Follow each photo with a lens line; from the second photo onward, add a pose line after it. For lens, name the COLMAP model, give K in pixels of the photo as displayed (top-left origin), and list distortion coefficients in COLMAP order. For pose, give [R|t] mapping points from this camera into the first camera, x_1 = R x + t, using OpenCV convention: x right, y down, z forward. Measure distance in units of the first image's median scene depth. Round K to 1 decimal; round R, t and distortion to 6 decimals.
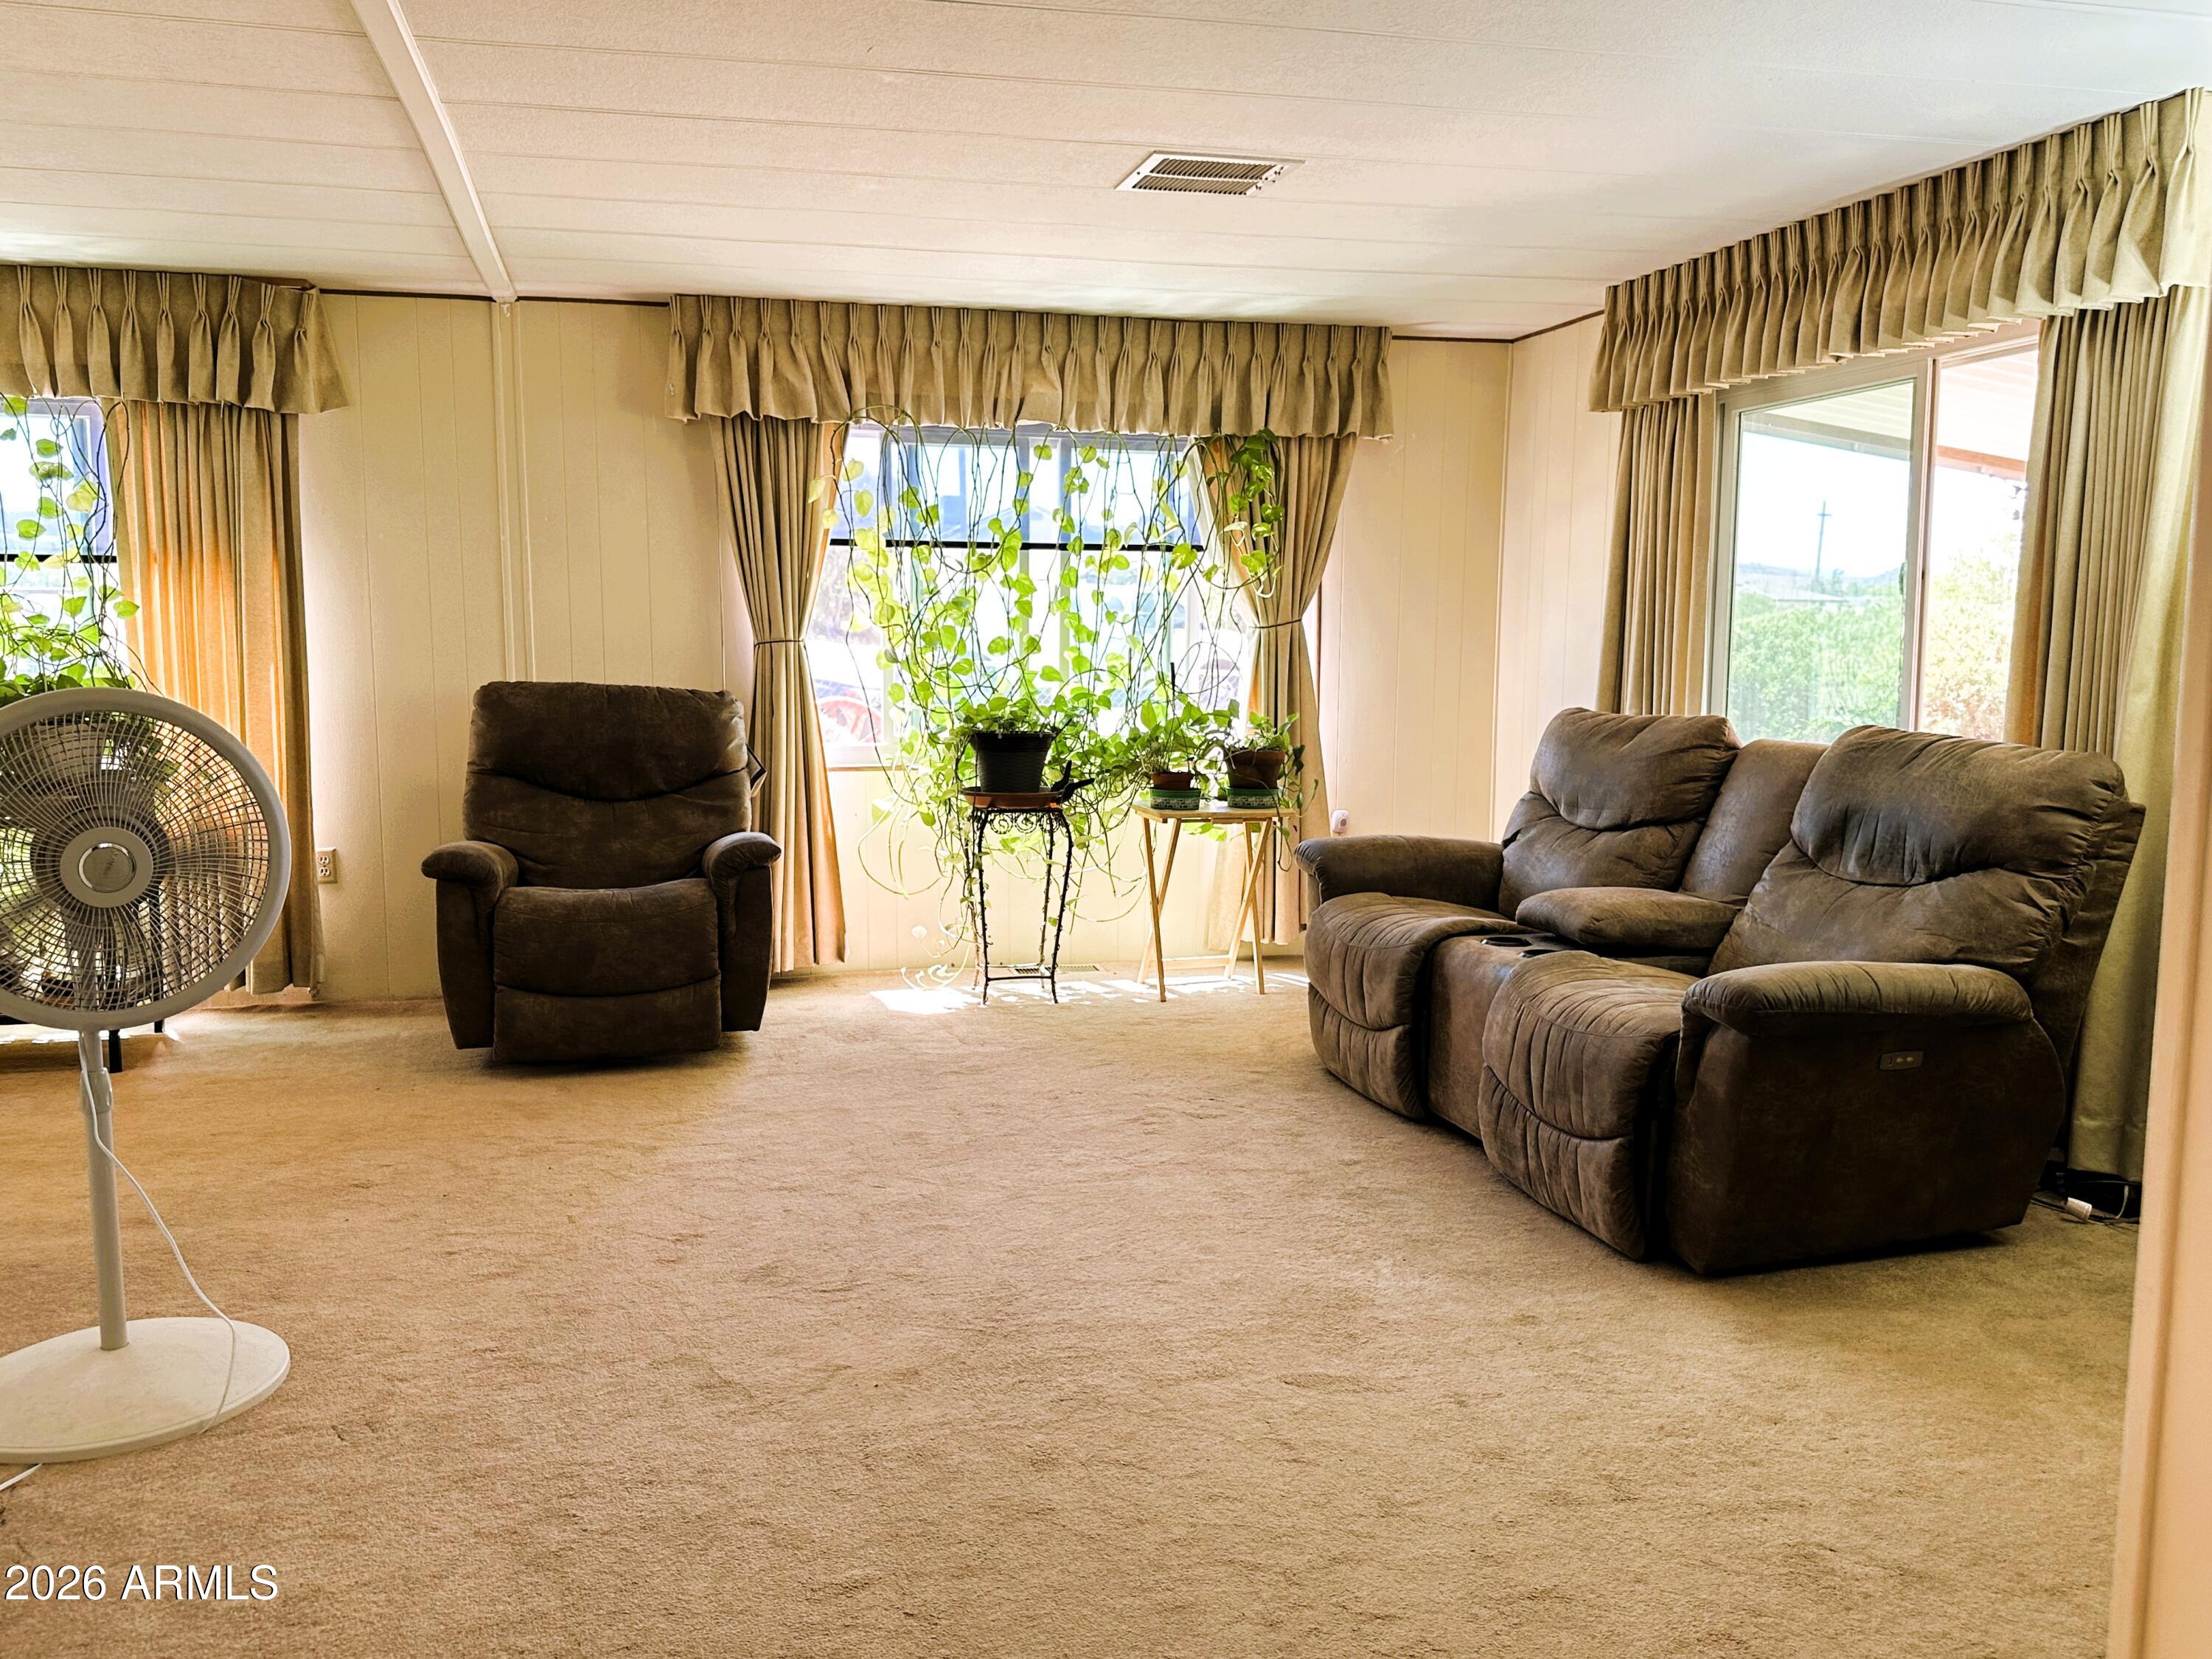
lens RADIAL K [[1777.7, 0, 1091.2], [0, 1777.7, 830.7], [0, 0, 1]] dist [0.105699, -0.172046]
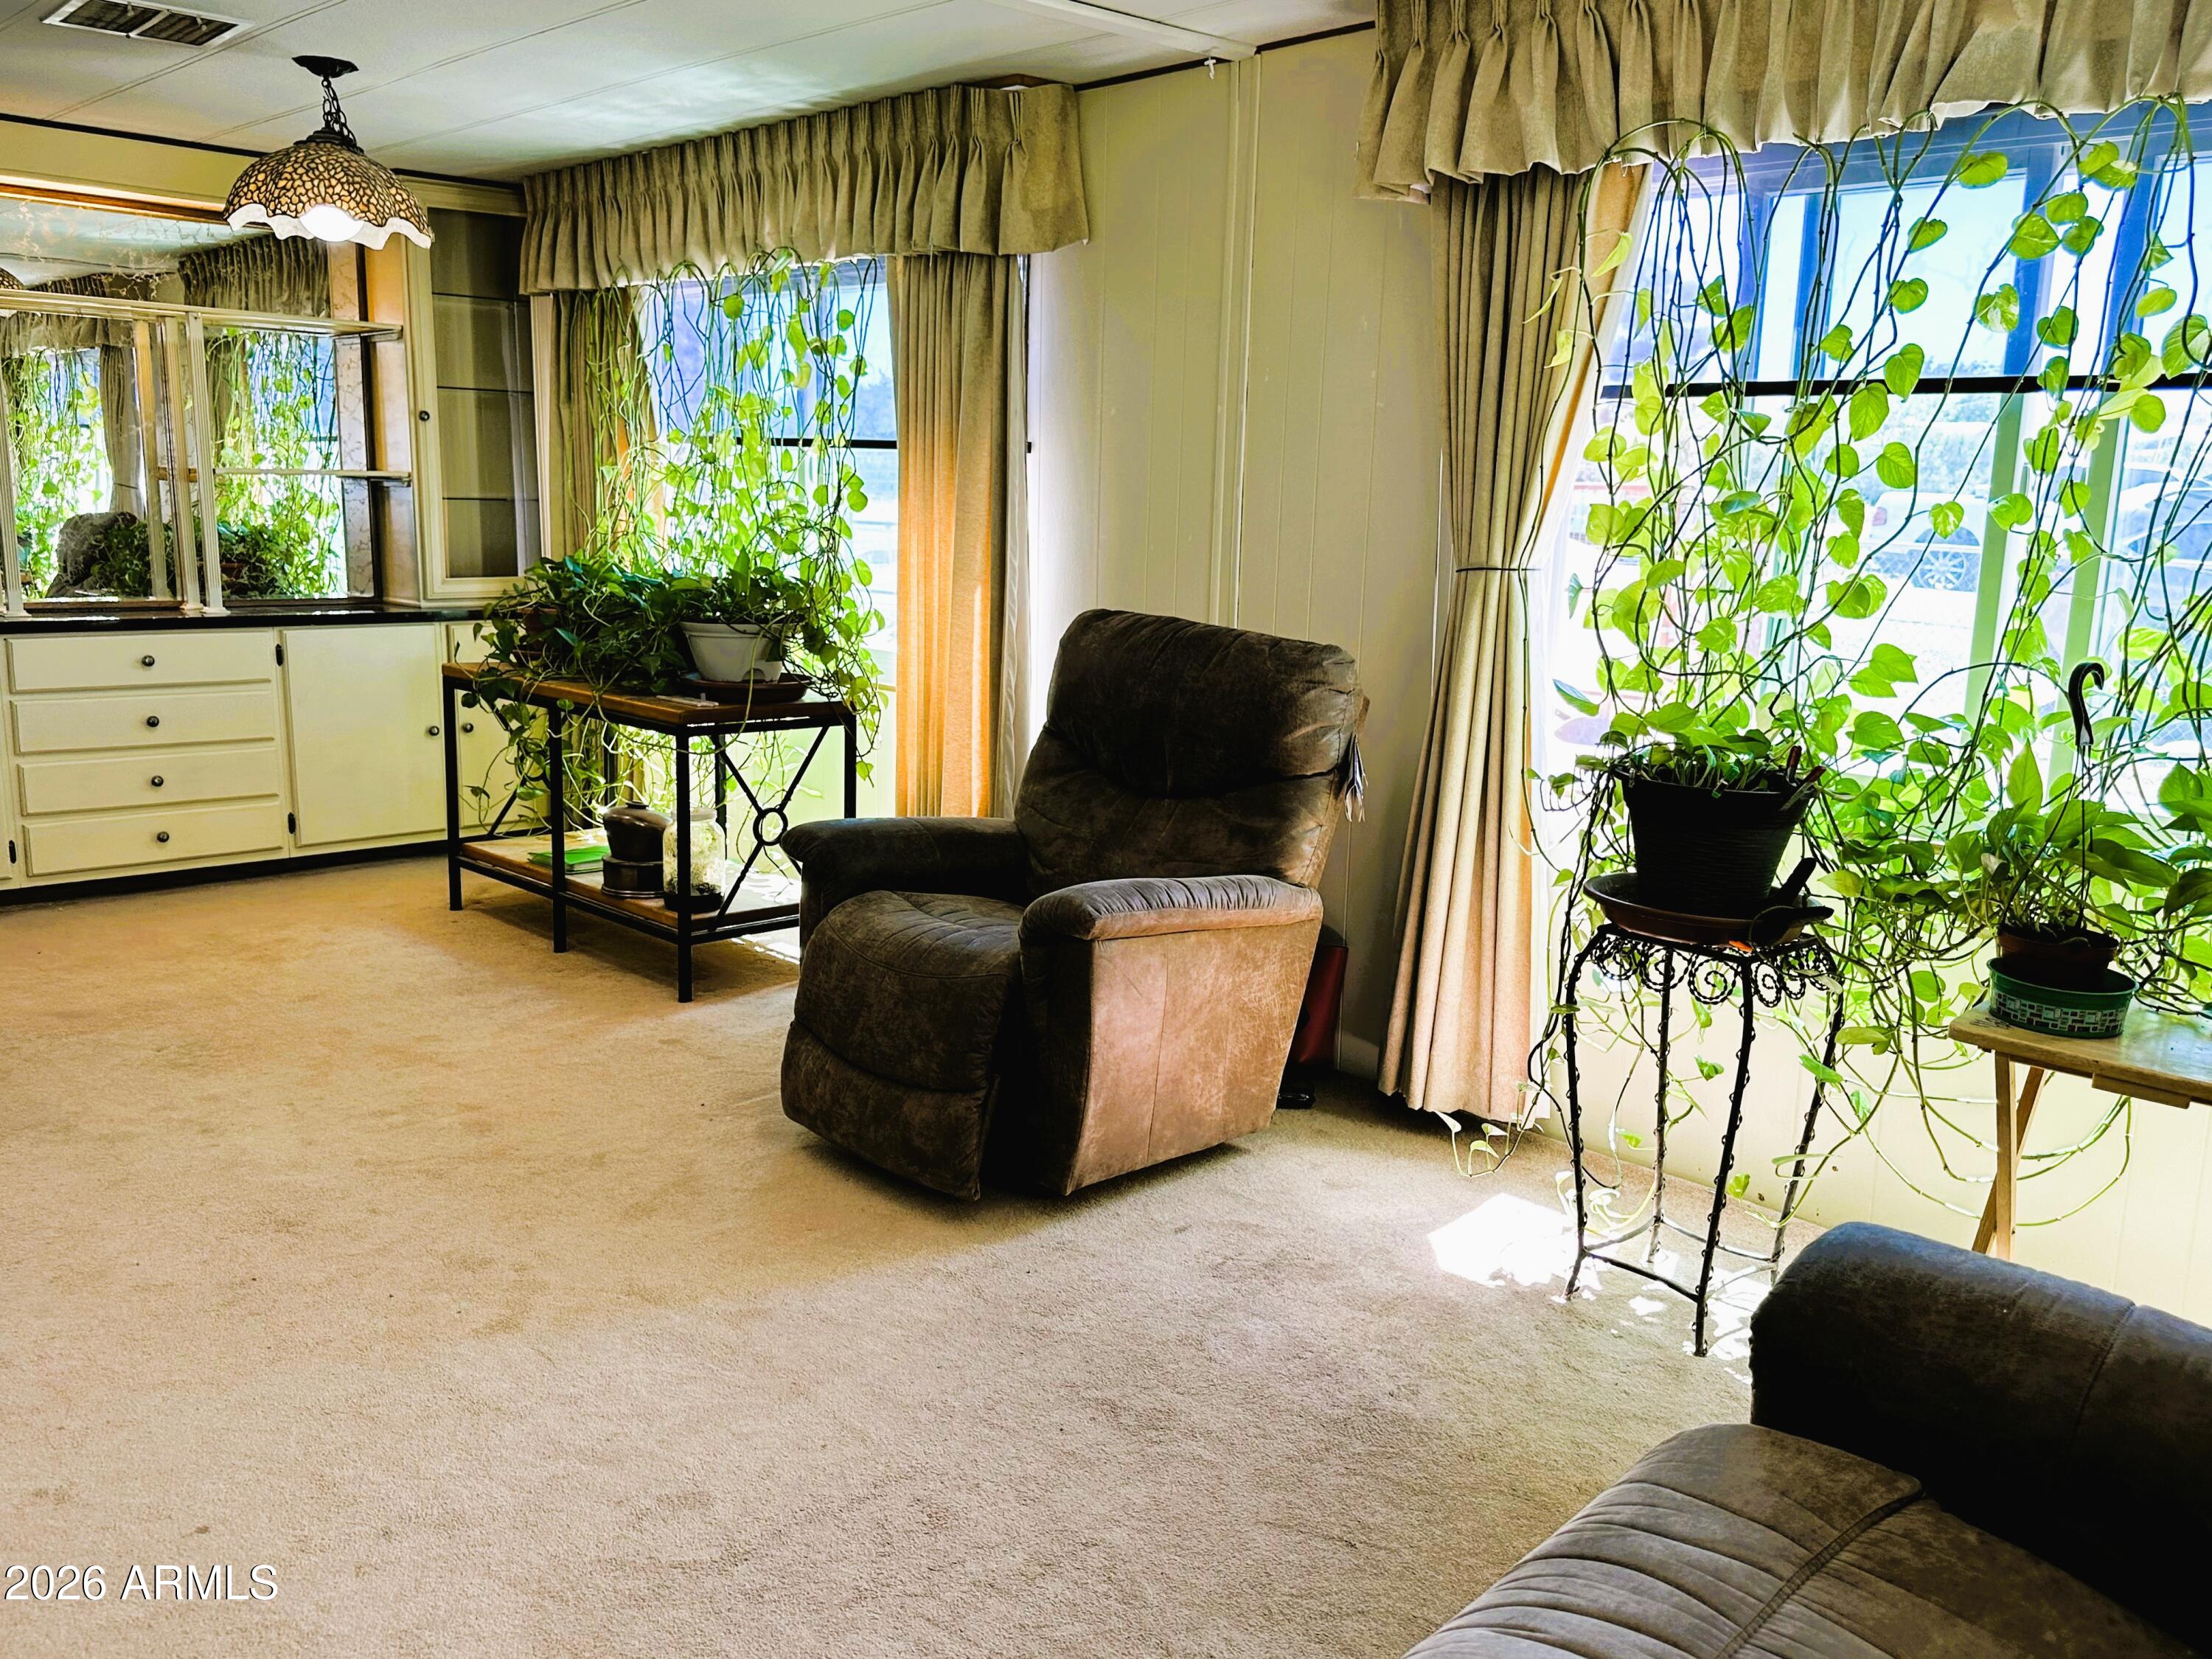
lens RADIAL K [[1777.7, 0, 1129.7], [0, 1777.7, 840.1], [0, 0, 1]] dist [0.105699, -0.172046]
pose [[0.504167, 0.175237, -0.845640, 0.313310], [-0.127411, 0.983574, 0.127858, -0.087828], [0.854156, 0.043282, 0.518213, 0.668616]]
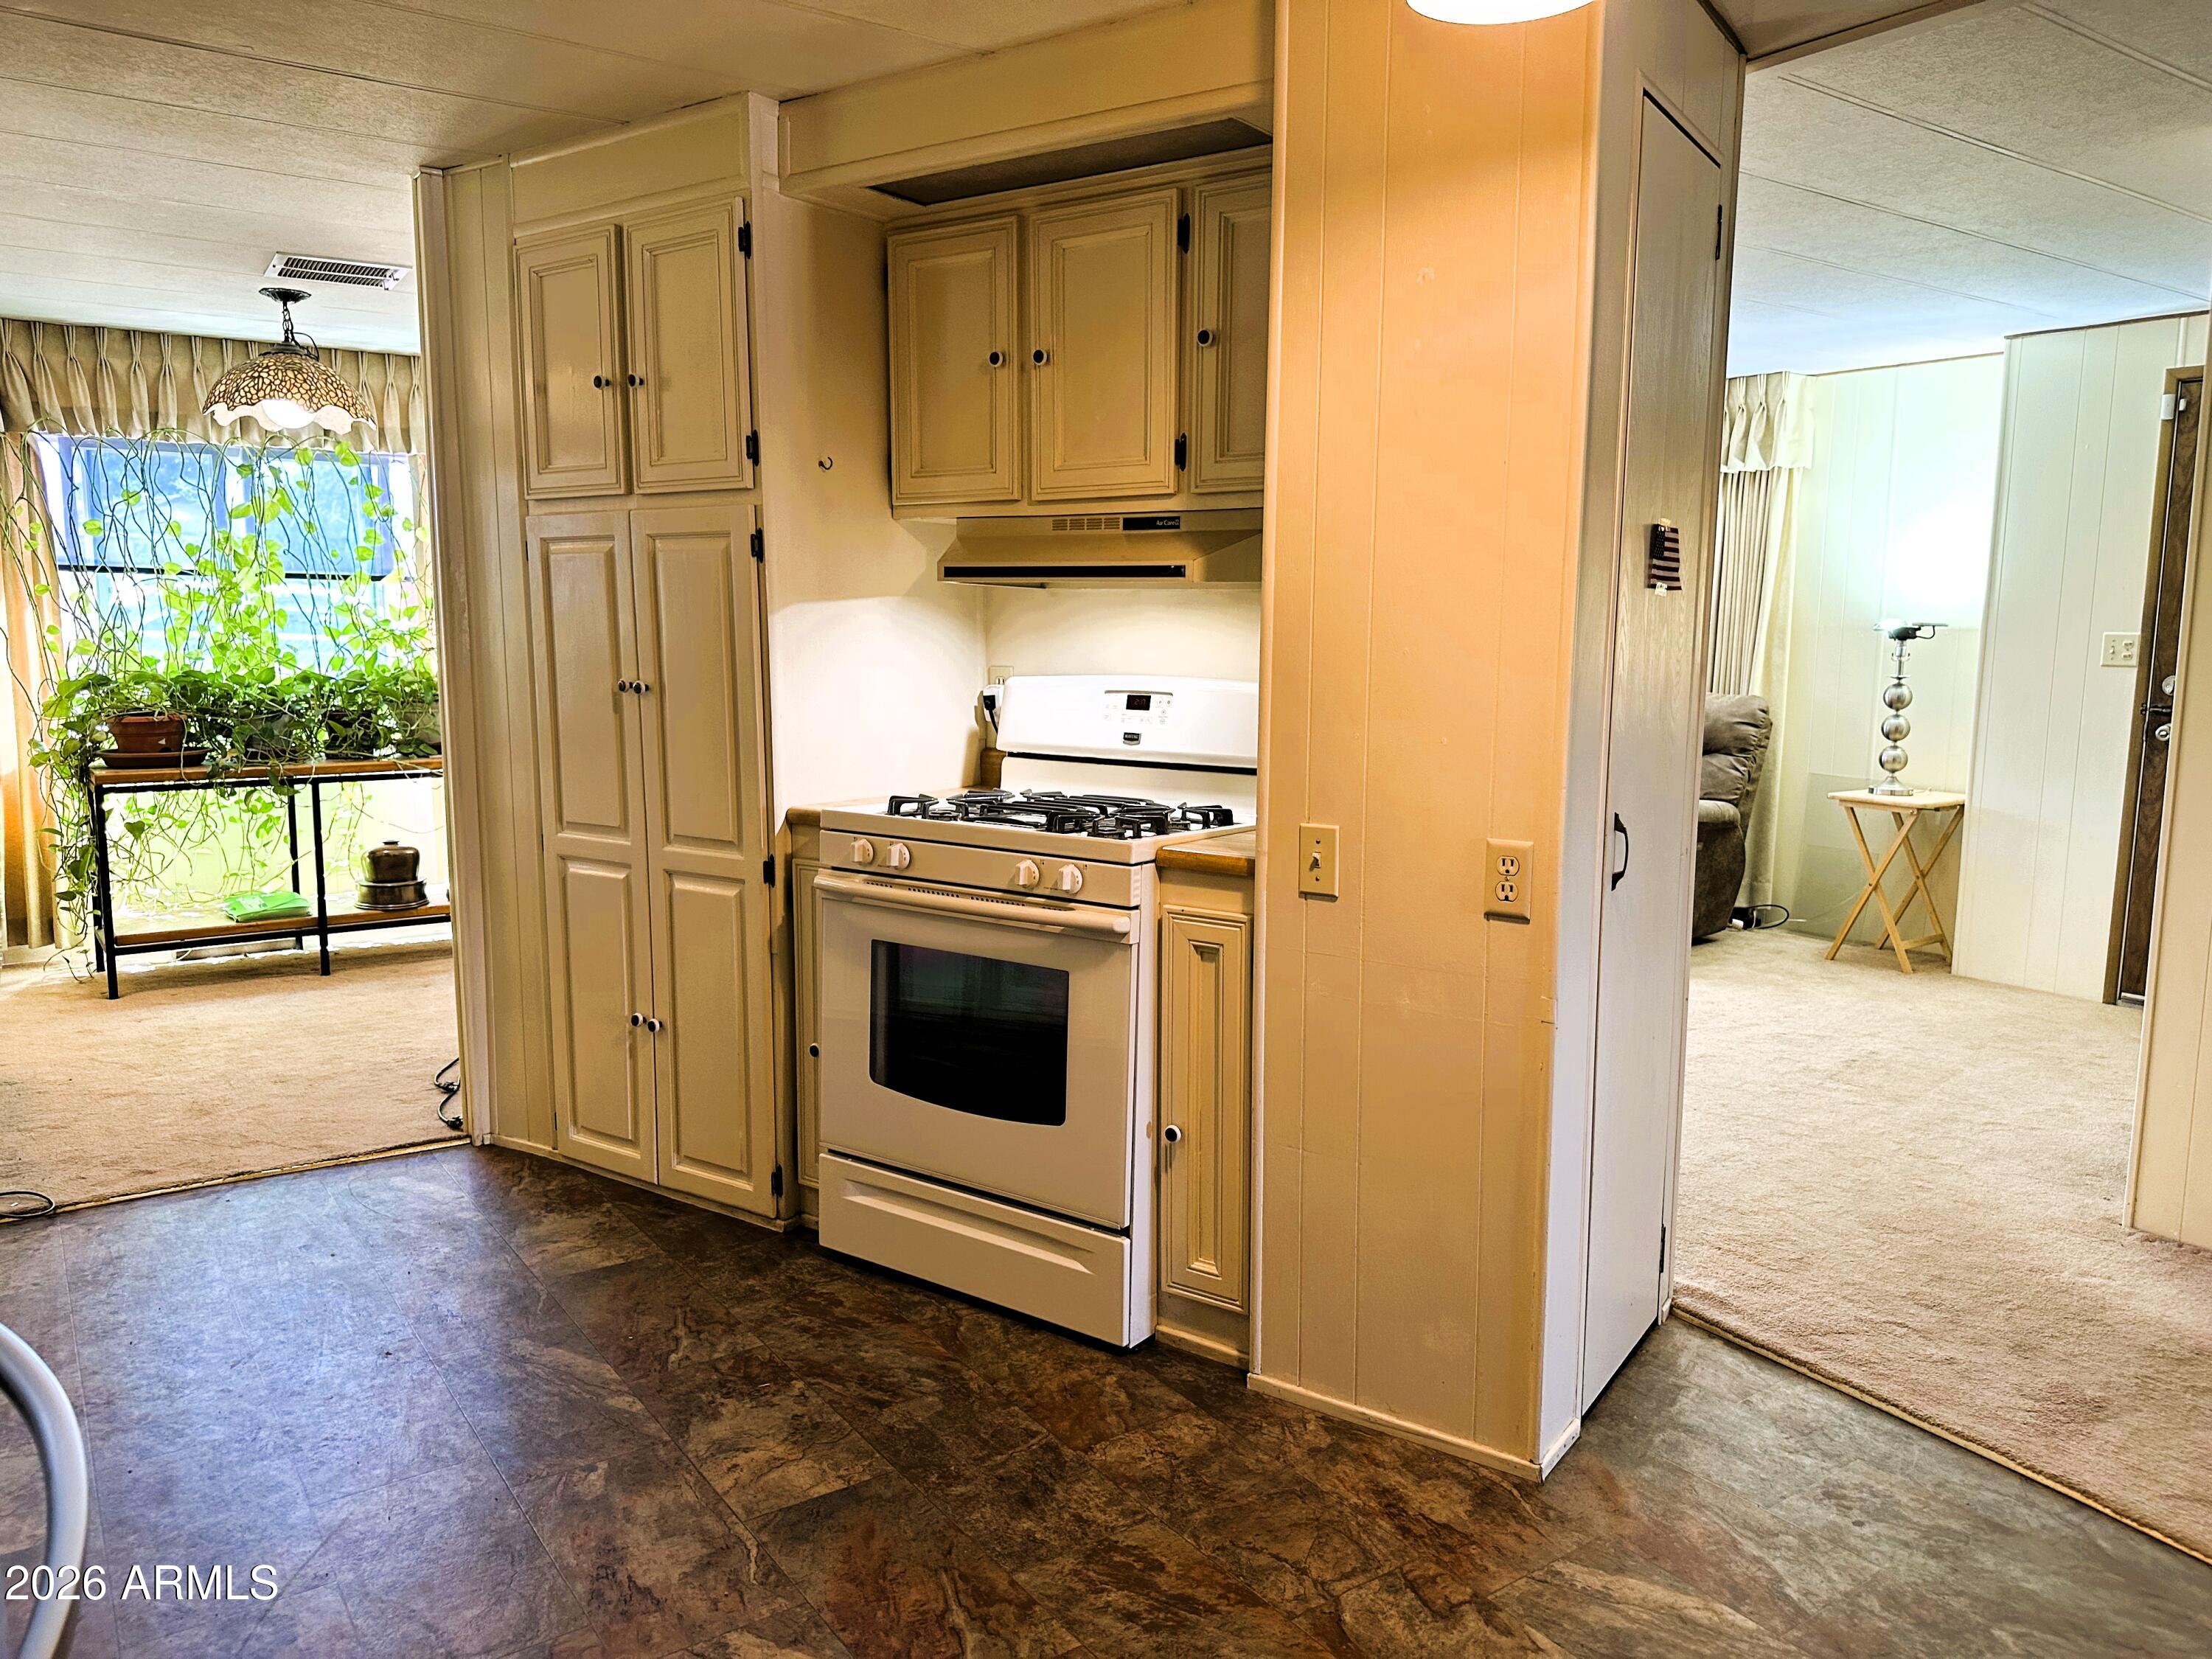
lens RADIAL K [[1580.5, 0, 1112.1], [0, 1580.5, 809.2], [0, 0, 1]] dist [0.029246, -0.041489]
pose [[0.929043, -0.039608, 0.367845, -0.516742], [0.037408, 0.999214, 0.013113, 0.023005], [-0.368075, 0.001577, 0.929795, -0.264149]]
